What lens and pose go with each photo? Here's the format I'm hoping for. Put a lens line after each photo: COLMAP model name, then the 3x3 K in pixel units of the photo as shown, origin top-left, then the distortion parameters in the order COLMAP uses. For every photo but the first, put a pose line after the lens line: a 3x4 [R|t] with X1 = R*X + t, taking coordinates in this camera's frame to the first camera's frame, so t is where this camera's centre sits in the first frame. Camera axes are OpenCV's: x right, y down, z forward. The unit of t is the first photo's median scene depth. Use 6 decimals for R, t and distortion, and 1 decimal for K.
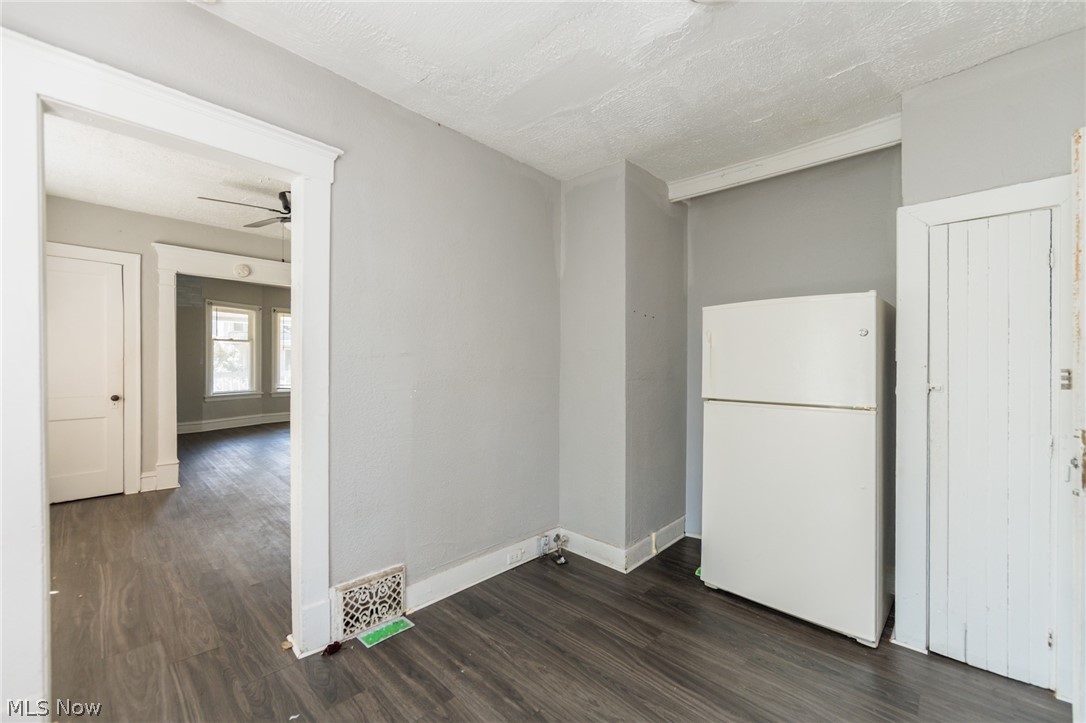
lens RADIAL K [[428.3, 0, 557.8], [0, 428.3, 353.9], [0, 0, 1]] dist [-0.001635, 0.000016]
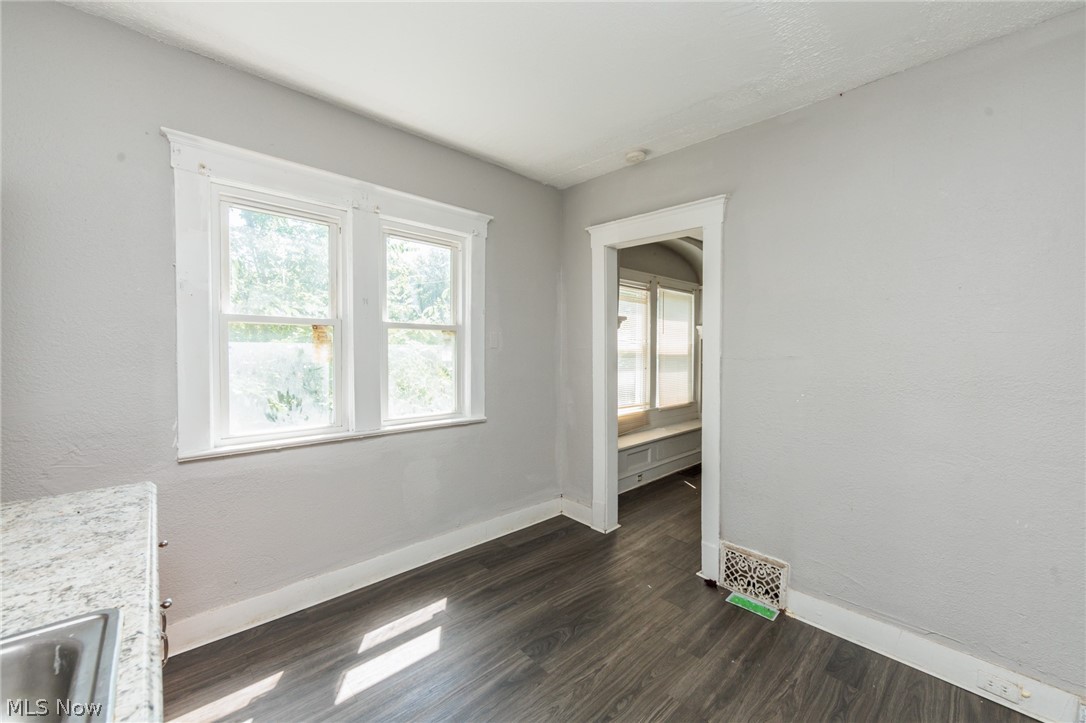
lens RADIAL K [[428.3, 0, 540.4], [0, 428.3, 359.6], [0, 0, 1]] dist [-0.001635, 0.000016]
pose [[-0.061112, 0.011314, -0.998067, 0.745192], [0.004834, 0.999927, 0.011039, -0.001160], [0.998119, -0.004150, -0.061162, 0.540602]]
